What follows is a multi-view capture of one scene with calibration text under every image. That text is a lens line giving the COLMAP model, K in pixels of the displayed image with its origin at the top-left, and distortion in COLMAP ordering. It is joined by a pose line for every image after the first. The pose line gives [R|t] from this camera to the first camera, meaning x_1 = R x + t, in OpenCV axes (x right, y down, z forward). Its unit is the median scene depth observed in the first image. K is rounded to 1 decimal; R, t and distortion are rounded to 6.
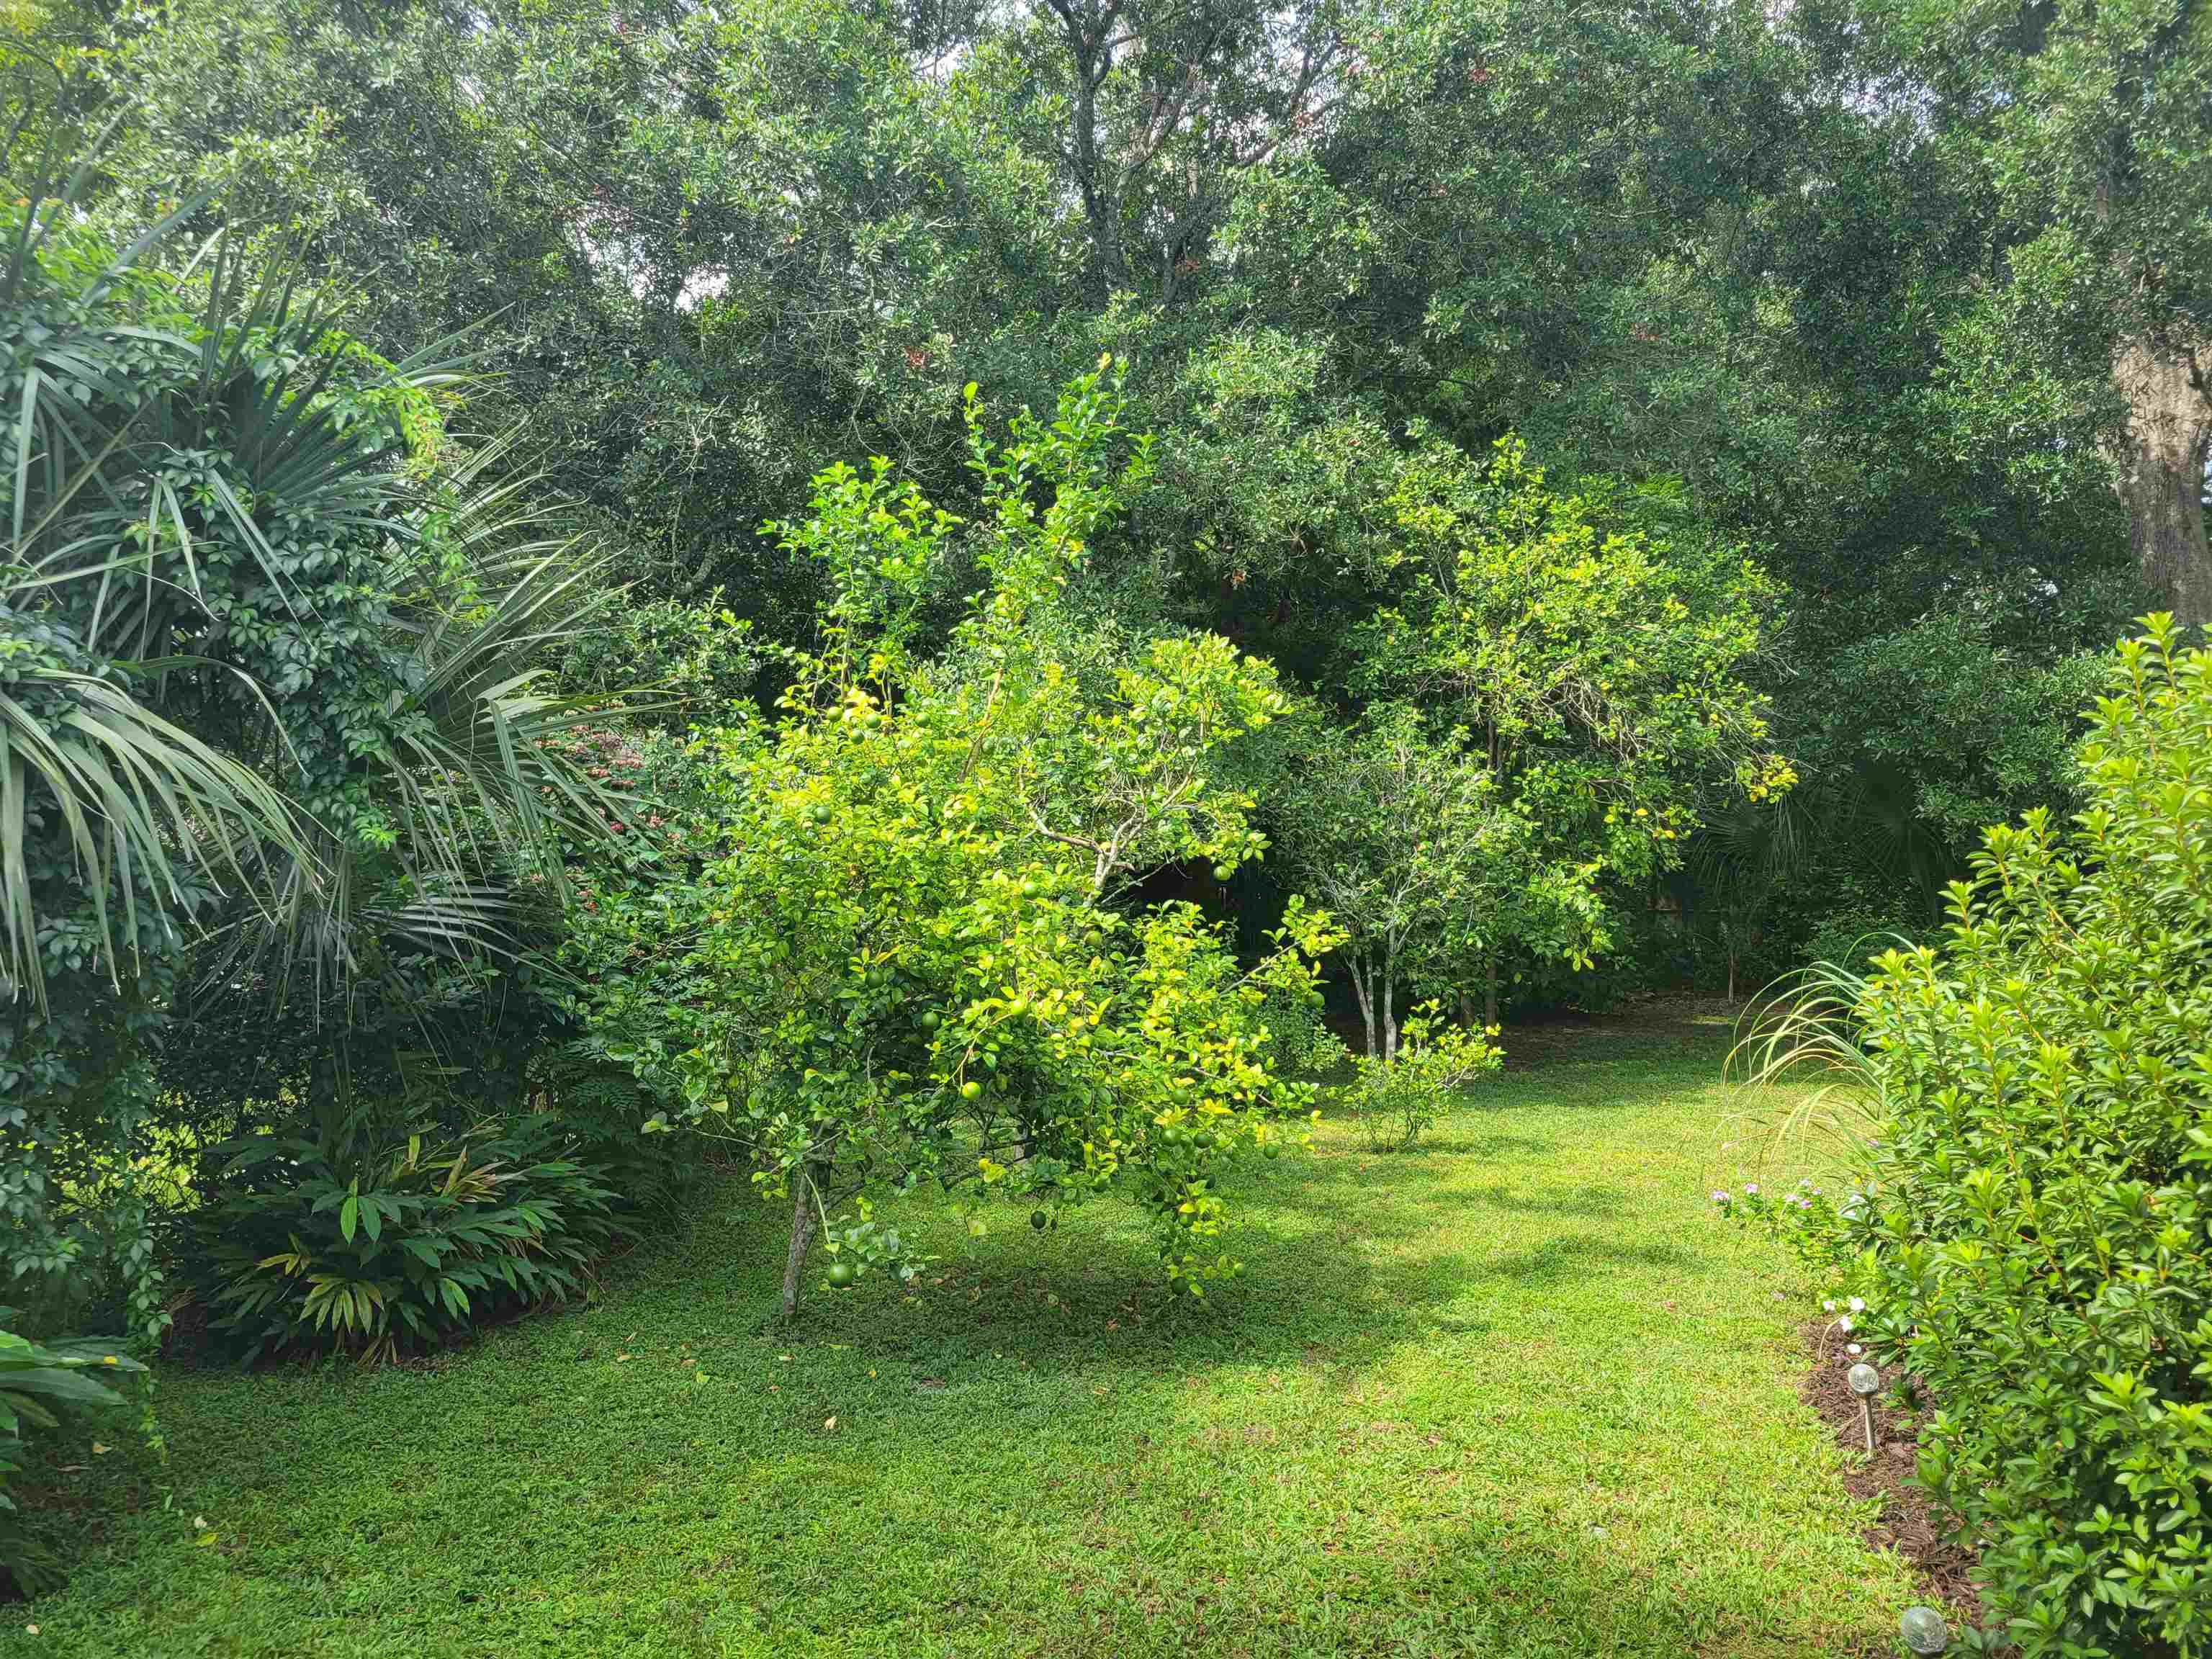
lens RADIAL K [[1658.9, 0, 1112.2], [0, 1658.9, 835.8], [0, 0, 1]] dist [0.006443, -0.009595]
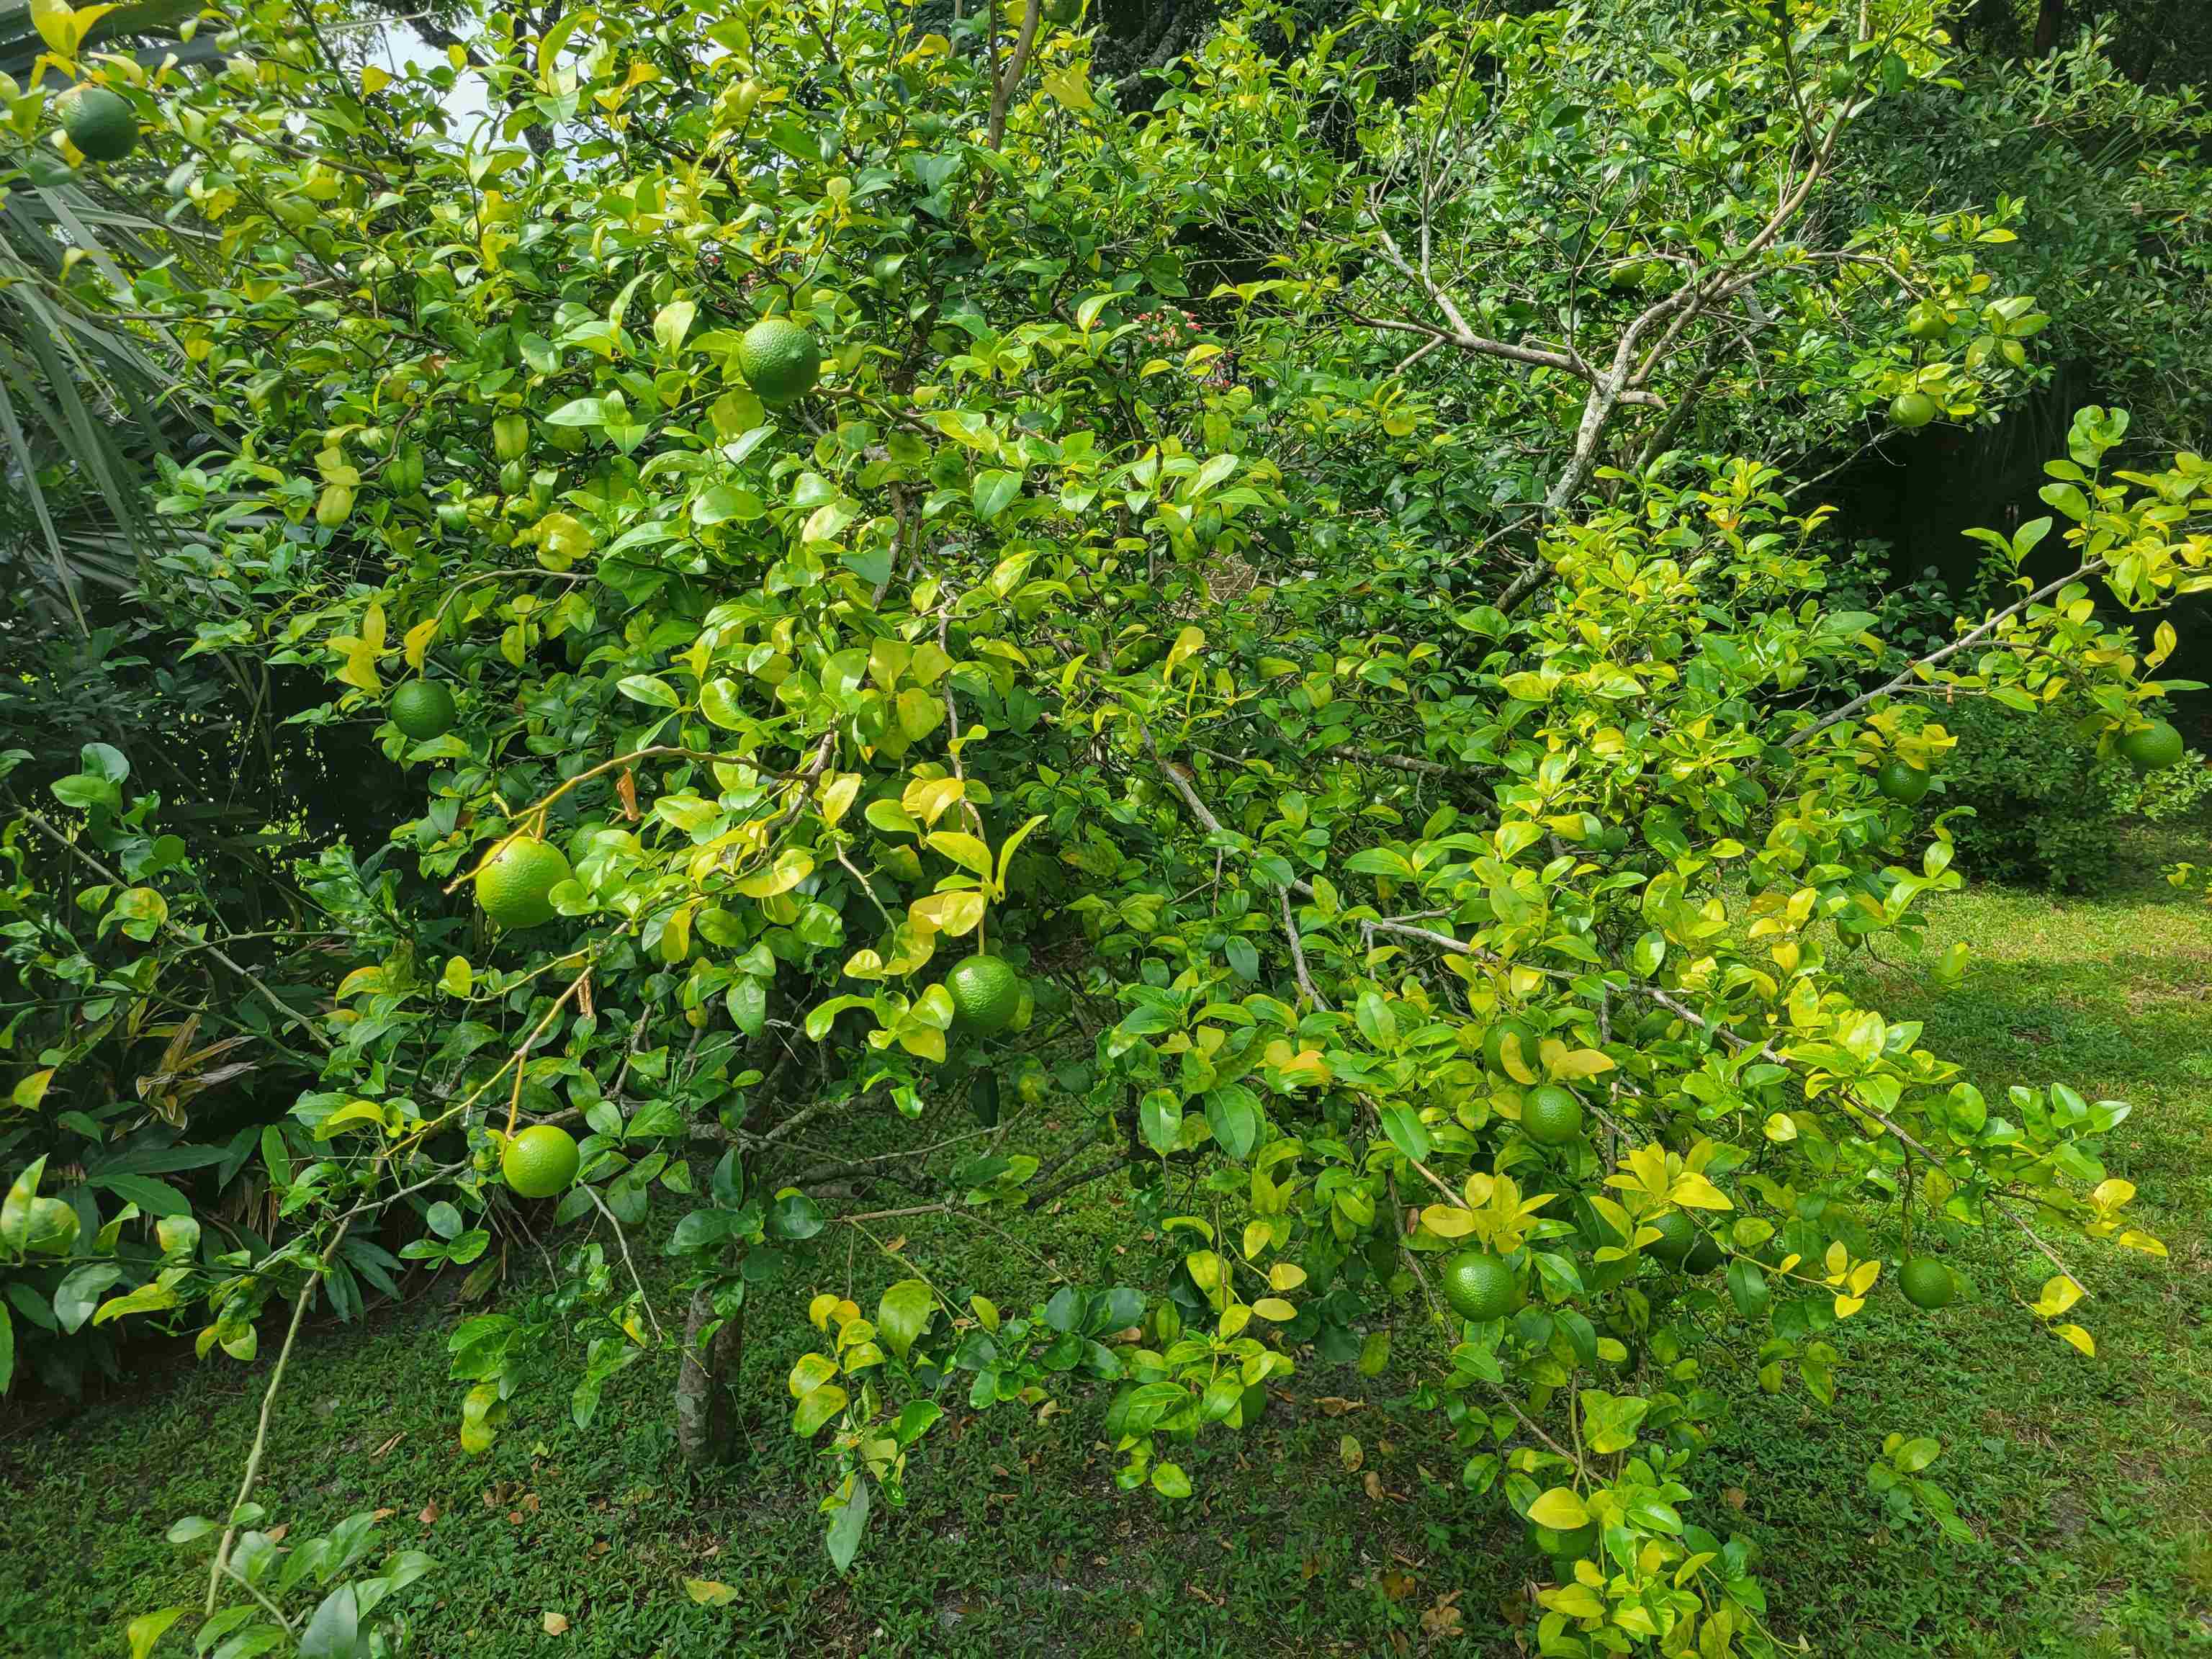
lens RADIAL K [[1658.9, 0, 1091.0], [0, 1658.9, 809.1], [0, 0, 1]] dist [0.006443, -0.009595]
pose [[0.900952, 0.039255, -0.432140, 0.079214], [0.045836, 0.981718, 0.184739, 0.043433], [0.431492, -0.186249, 0.882681, 0.640282]]
